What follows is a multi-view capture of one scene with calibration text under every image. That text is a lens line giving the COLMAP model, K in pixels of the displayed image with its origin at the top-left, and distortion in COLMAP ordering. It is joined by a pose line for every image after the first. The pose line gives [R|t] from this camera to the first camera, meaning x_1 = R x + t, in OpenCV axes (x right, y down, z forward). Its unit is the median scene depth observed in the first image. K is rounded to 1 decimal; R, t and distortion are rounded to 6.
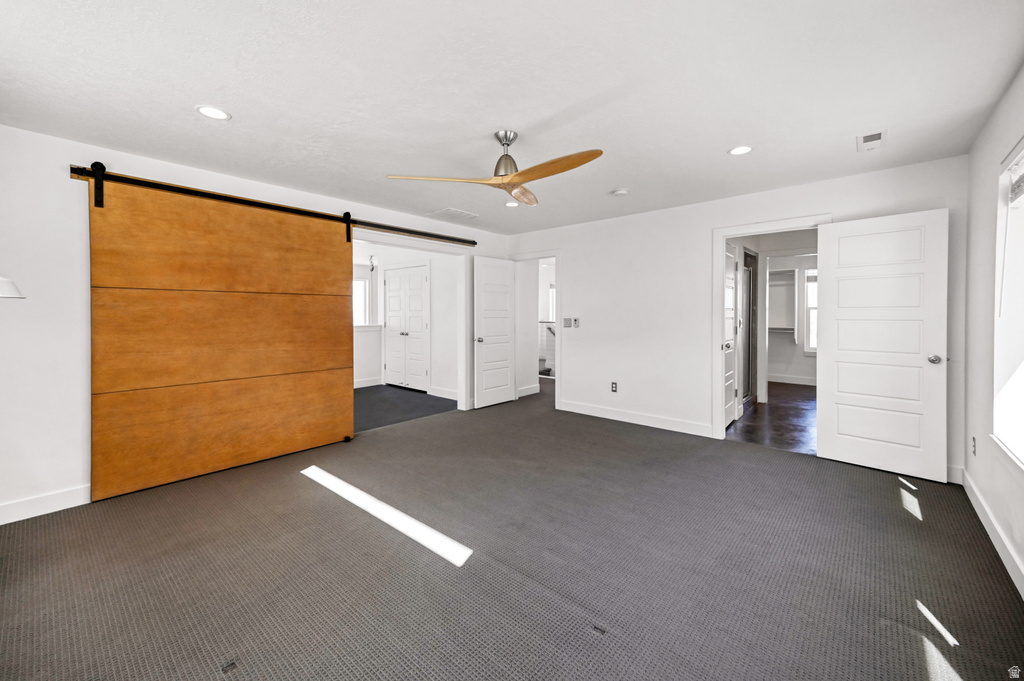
lens RADIAL K [[411.4, 0, 524.2], [0, 411.4, 317.1], [0, 0, 1]] dist [0.017384, 0.000617]
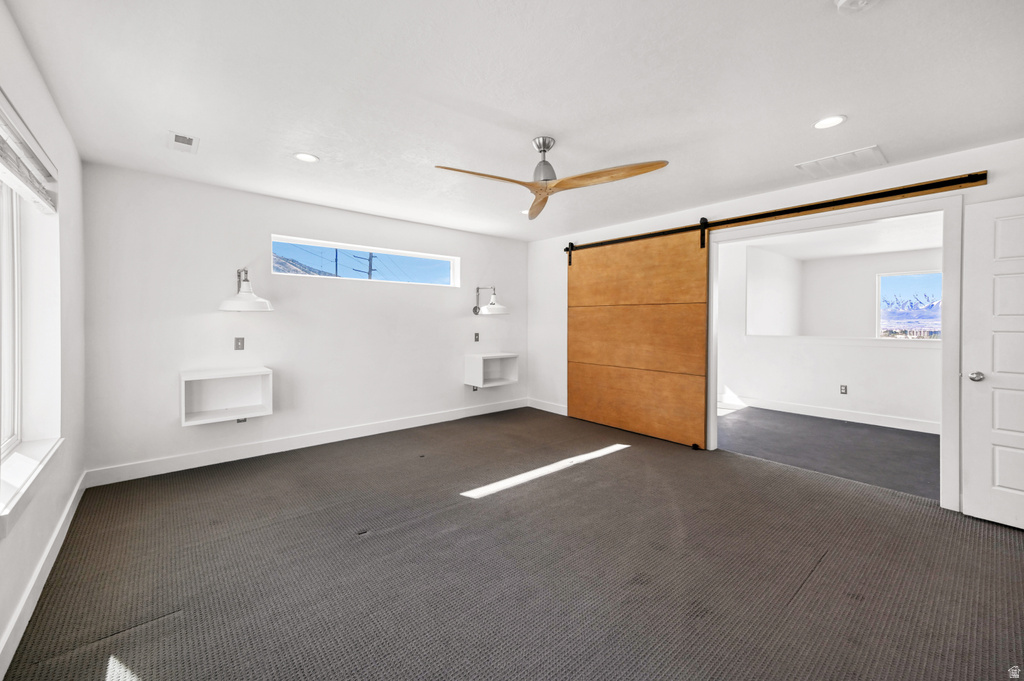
lens RADIAL K [[411.4, 0, 508.6], [0, 411.4, 322.6], [0, 0, 1]] dist [0.017384, 0.000617]
pose [[-0.168612, 0.004473, -0.985672, 0.732640], [-0.014317, 0.999873, 0.006986, -0.005653], [0.985578, 0.015290, -0.168527, 0.838688]]
